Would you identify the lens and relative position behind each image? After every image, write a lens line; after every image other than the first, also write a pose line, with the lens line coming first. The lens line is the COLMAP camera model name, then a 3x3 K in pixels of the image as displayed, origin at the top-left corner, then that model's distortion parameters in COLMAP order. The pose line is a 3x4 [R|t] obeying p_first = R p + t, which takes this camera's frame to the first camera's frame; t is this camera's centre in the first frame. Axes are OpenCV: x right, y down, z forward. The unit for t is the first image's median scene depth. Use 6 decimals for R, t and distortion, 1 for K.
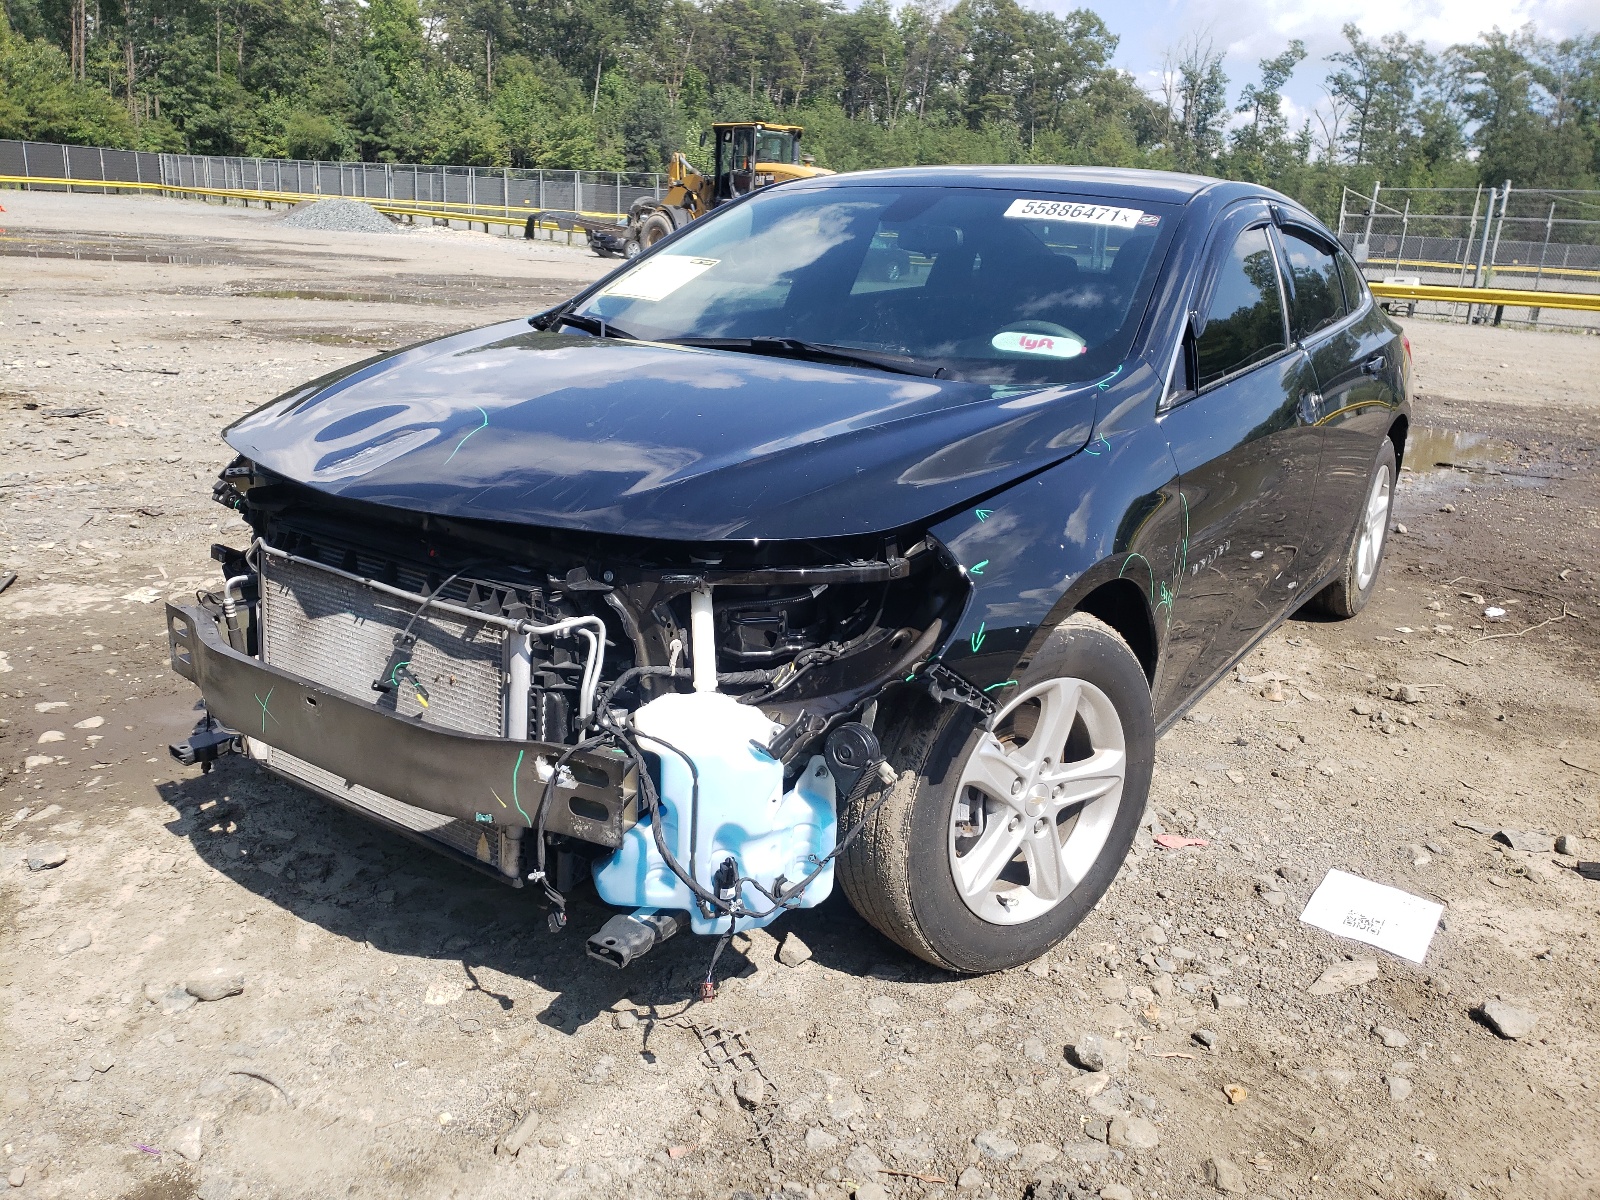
lens RADIAL K [[1308.9, 0, 800.0], [0, 1308.9, 600.0], [0, 0, 1]] dist [0.007036, 0.067149]
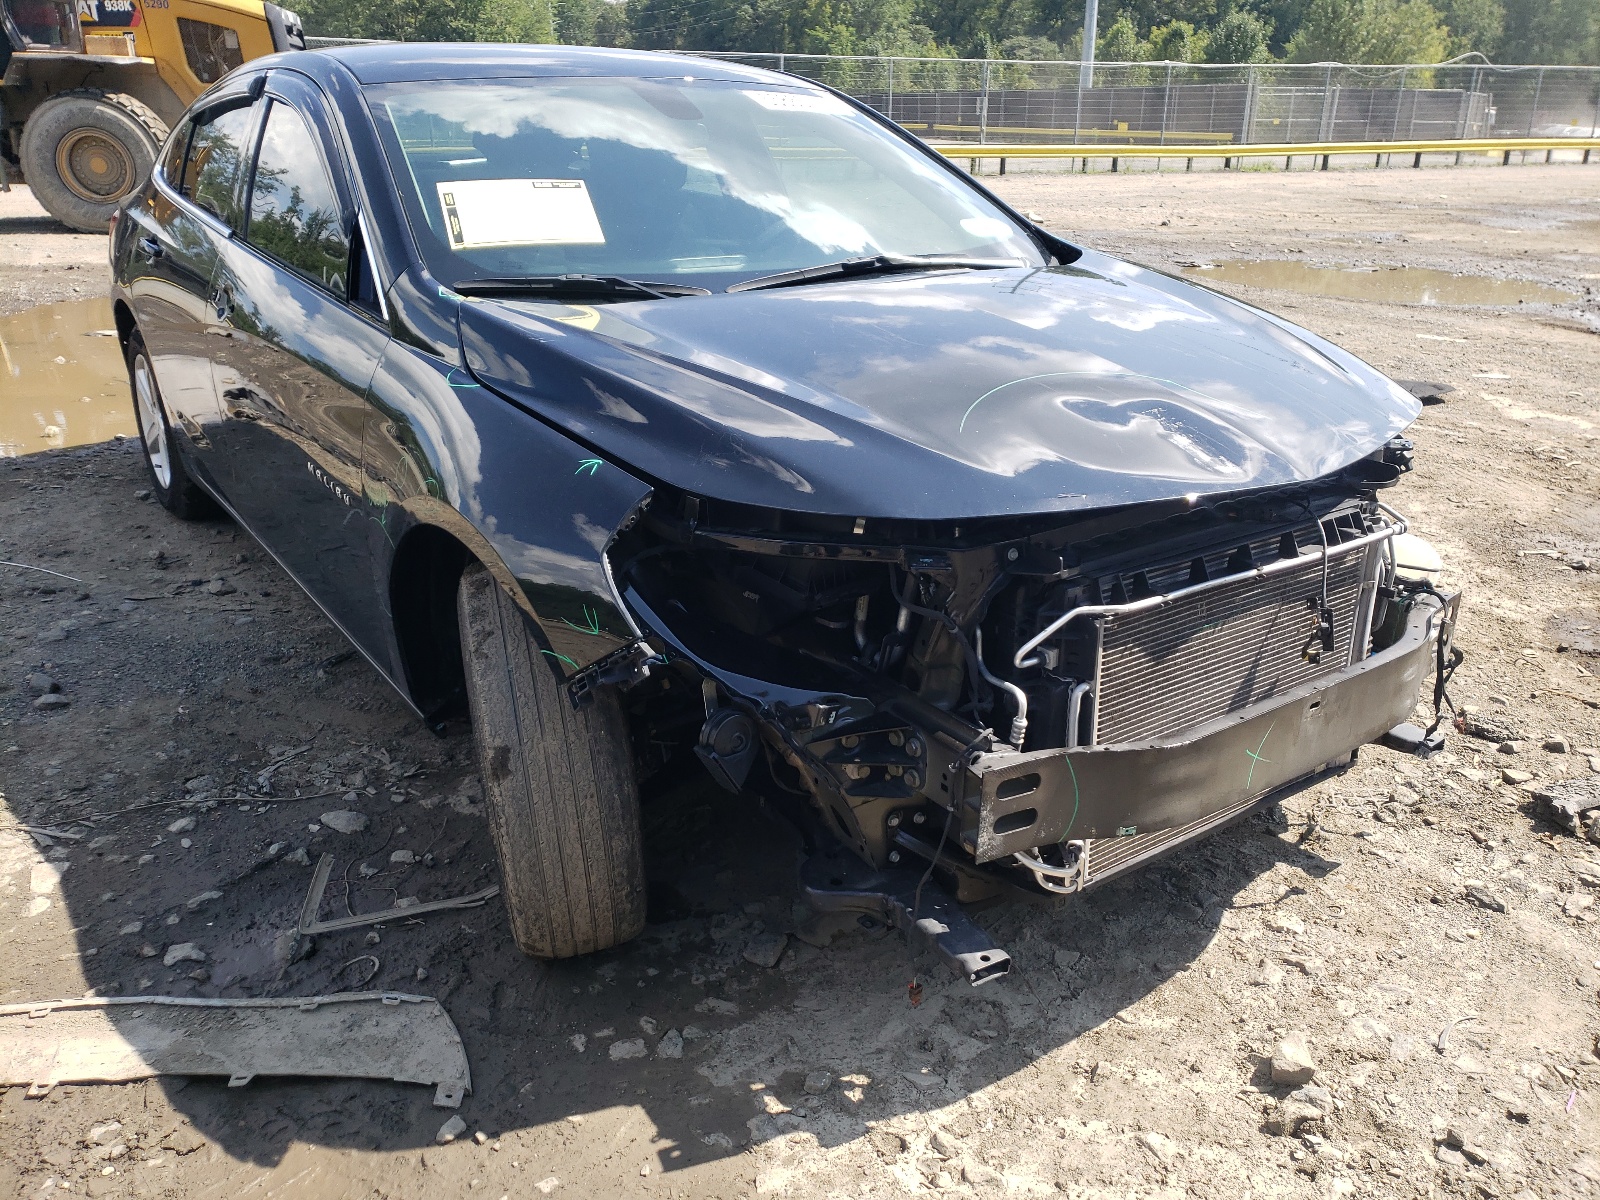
lens RADIAL K [[1308.9, 0, 800.0], [0, 1308.9, 600.0], [0, 0, 1]] dist [0.007036, 0.067149]
pose [[0.304938, -0.381785, 0.872498, -1.167177], [0.252212, 0.915795, 0.312582, -0.341025], [-0.918369, 0.124737, 0.375552, 0.919459]]
